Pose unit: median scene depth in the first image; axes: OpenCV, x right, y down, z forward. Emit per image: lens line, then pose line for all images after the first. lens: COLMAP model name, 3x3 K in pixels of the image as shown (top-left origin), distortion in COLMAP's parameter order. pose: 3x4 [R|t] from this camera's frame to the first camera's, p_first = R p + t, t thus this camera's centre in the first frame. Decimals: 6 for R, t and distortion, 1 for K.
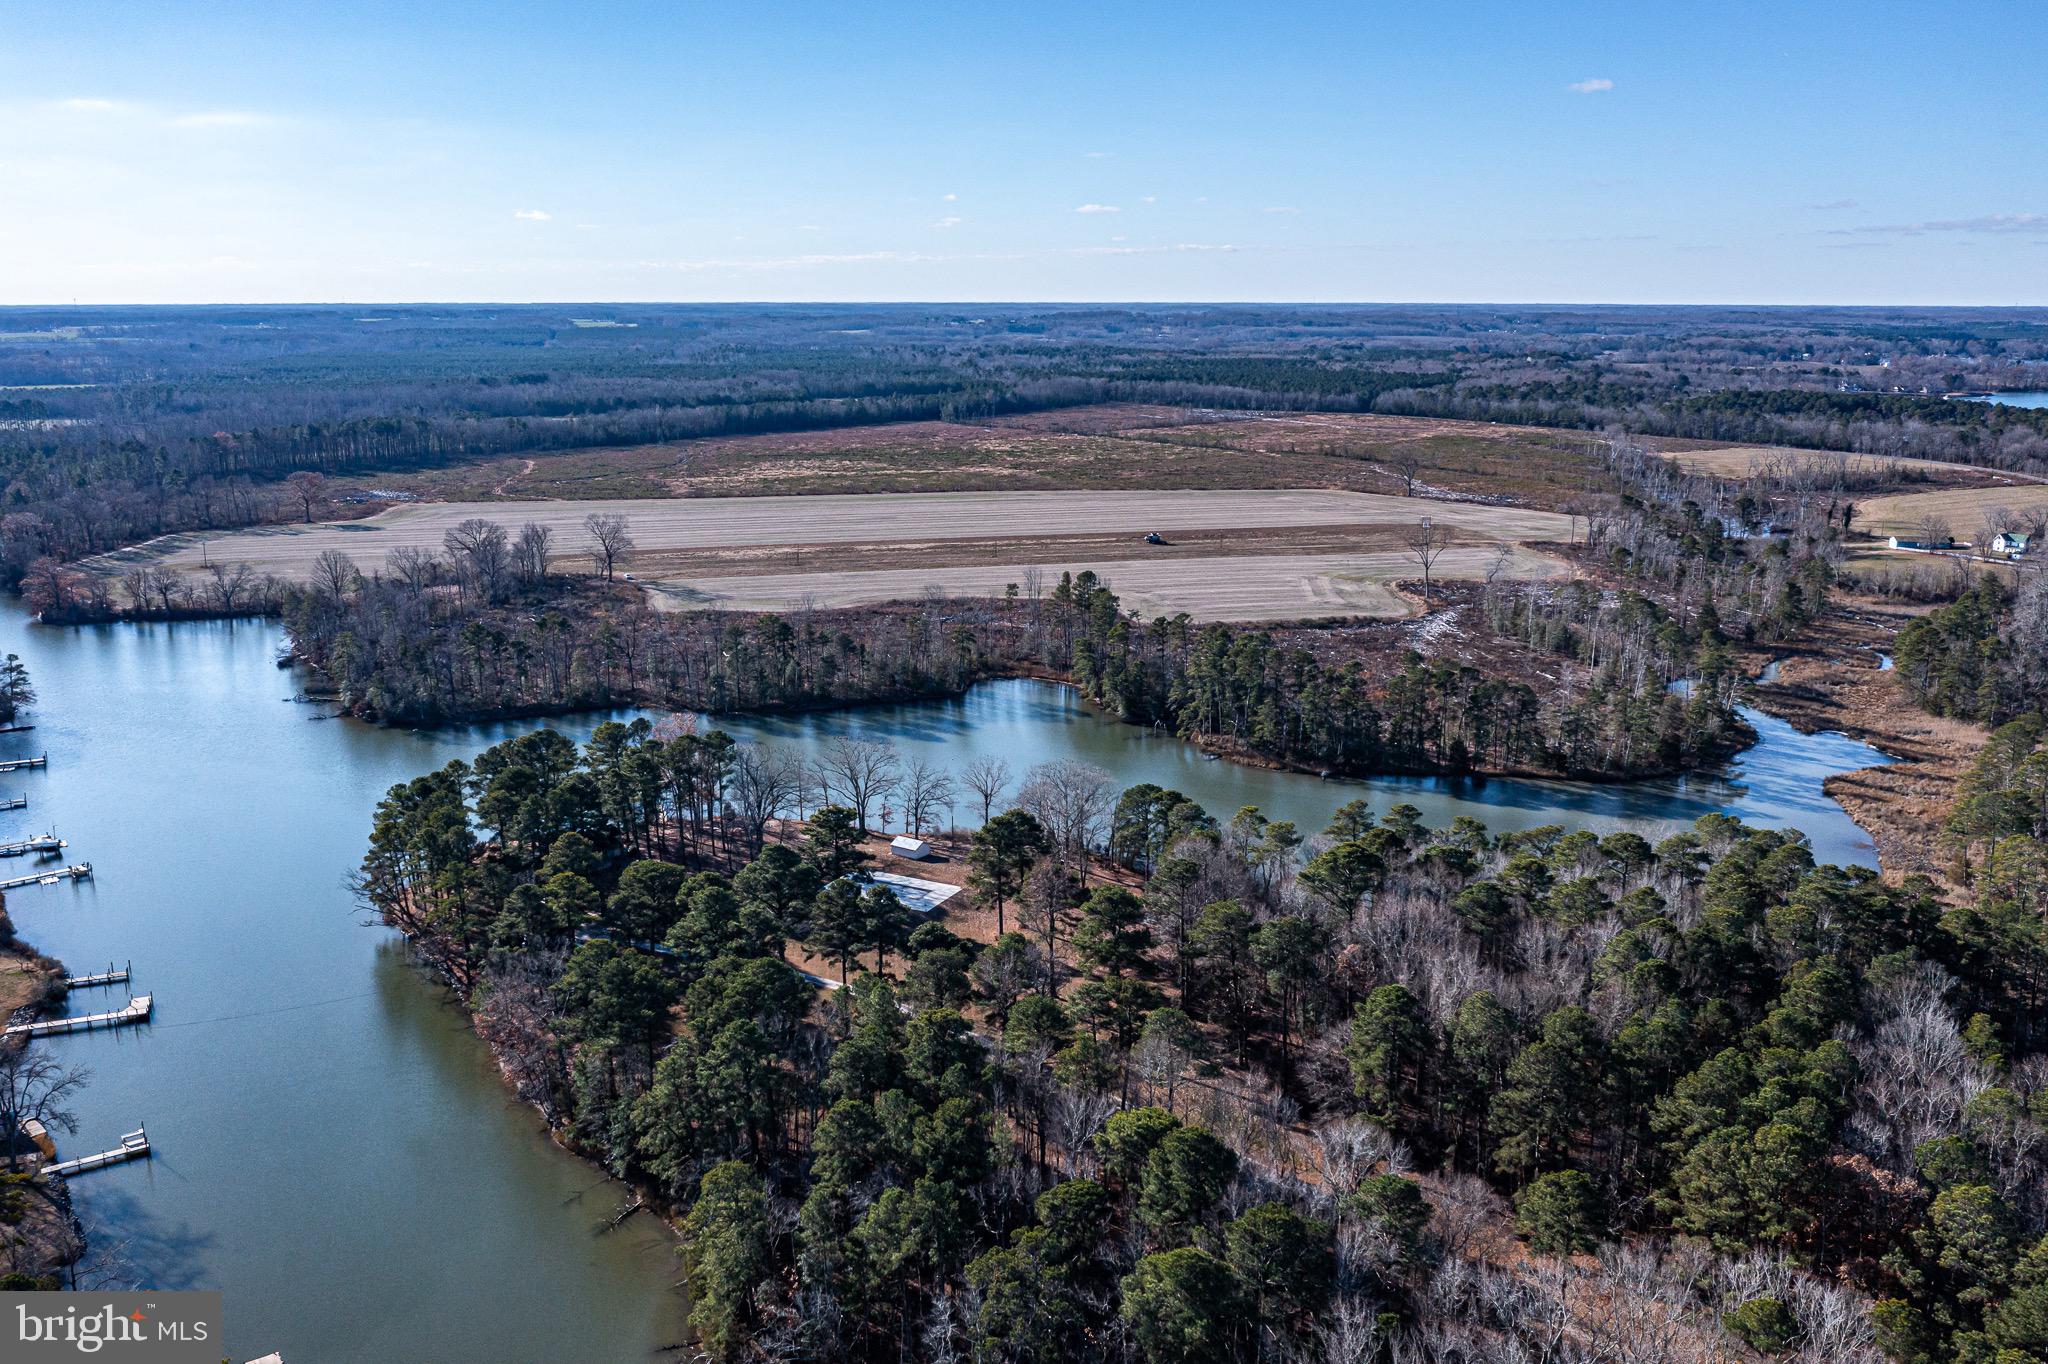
lens RADIAL K [[1641.2, 0, 996.7], [0, 1641.2, 684.3], [0, 0, 1]] dist [-0.017862, 0.006284]
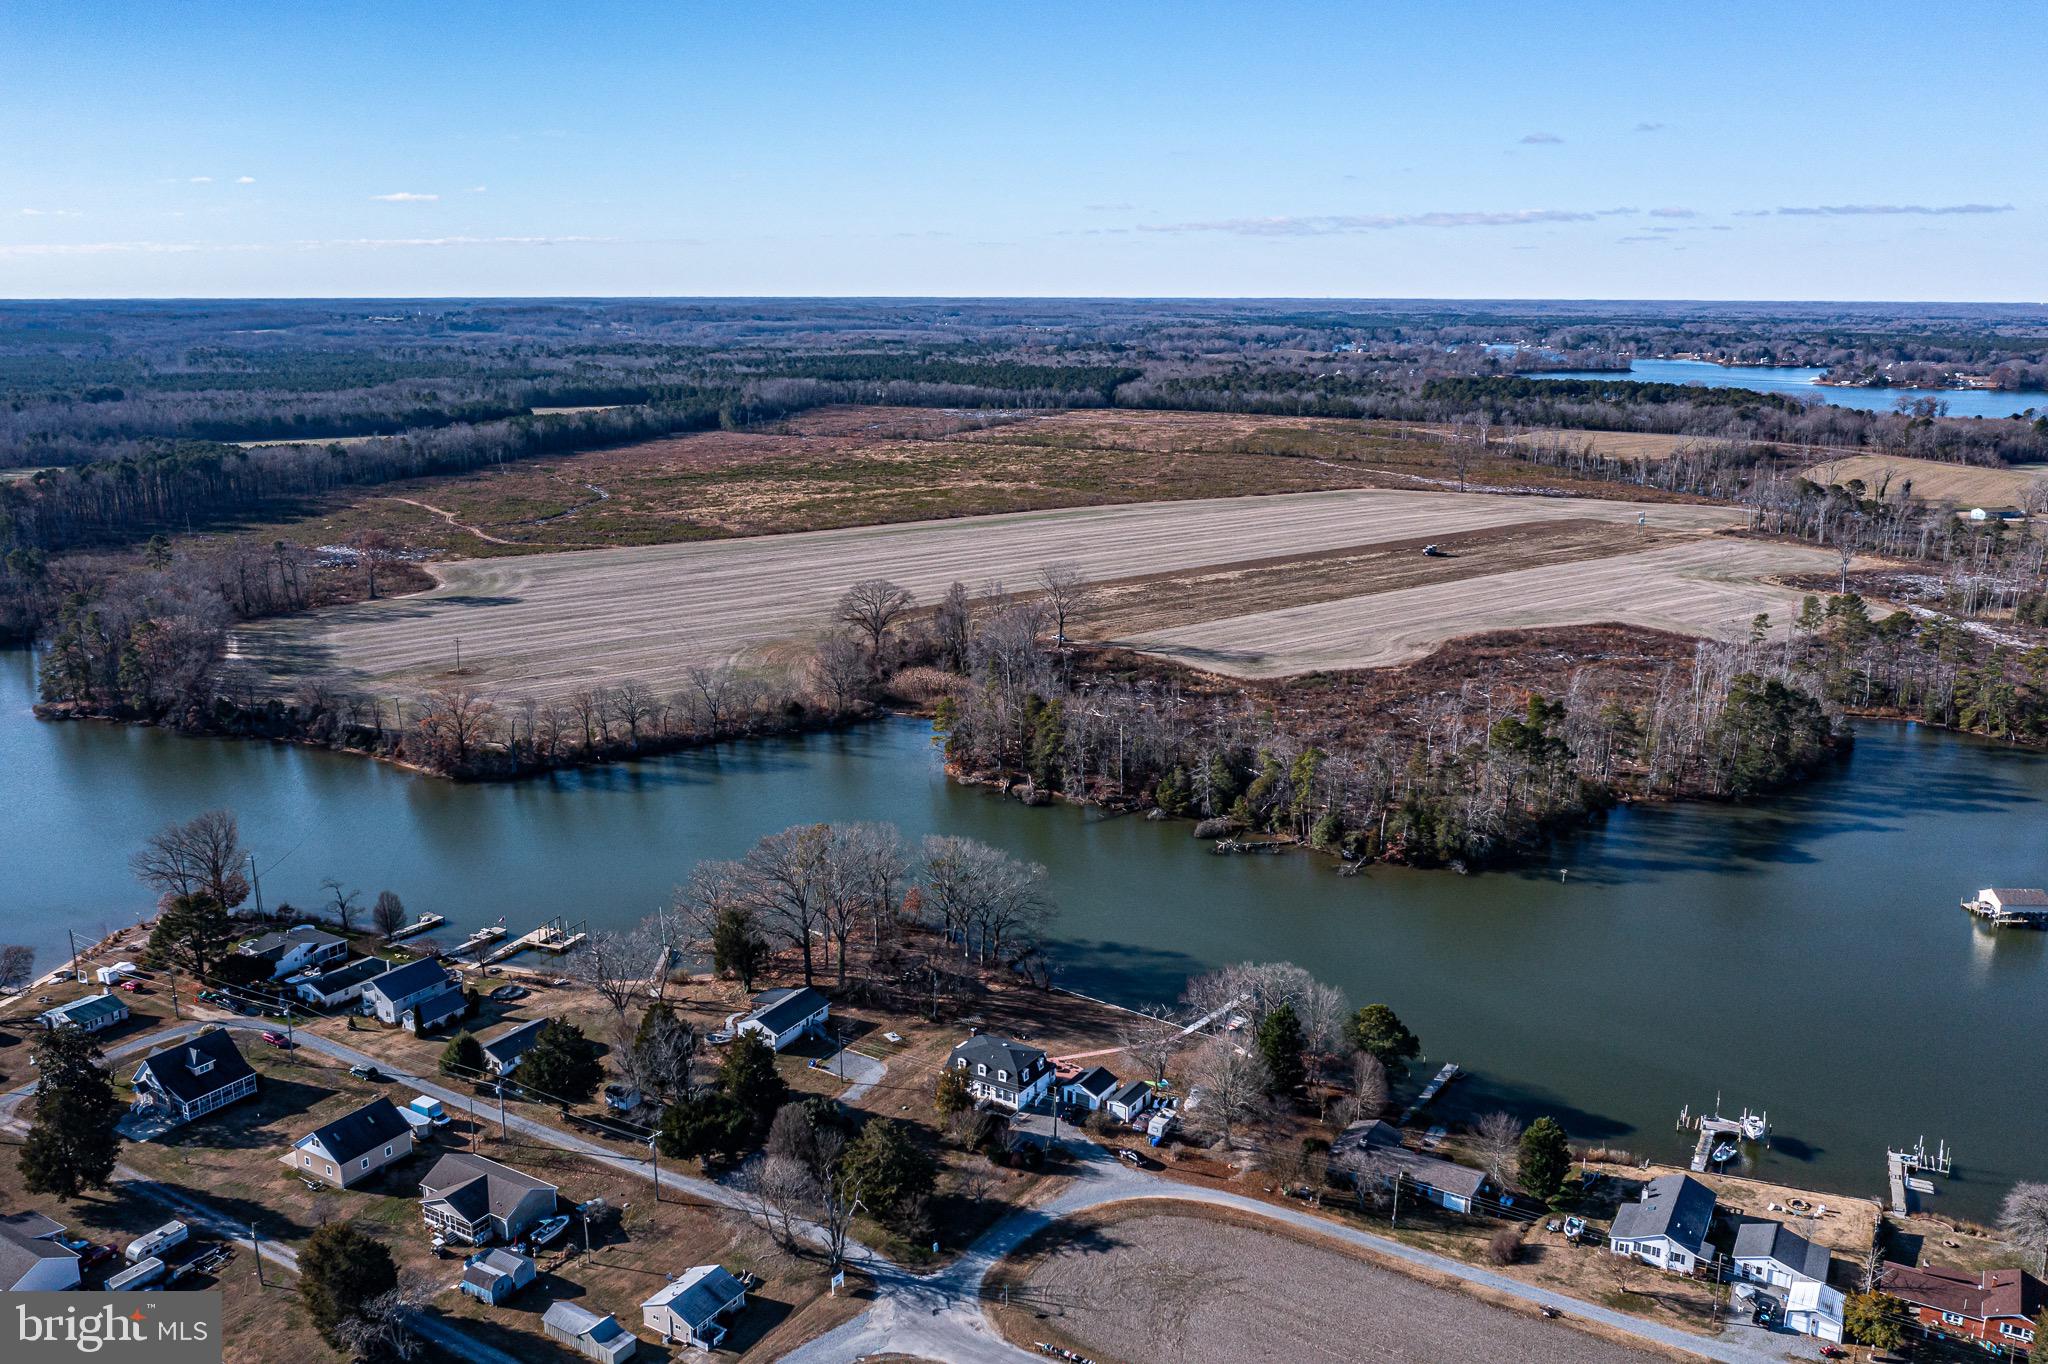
lens RADIAL K [[1641.2, 0, 996.7], [0, 1641.2, 684.3], [0, 0, 1]] dist [-0.017862, 0.006284]
pose [[0.903780, -0.097505, 0.416743, -0.269403], [0.096208, 0.995068, 0.024170, -0.029860], [-0.417044, 0.018250, 0.908703, 0.129760]]
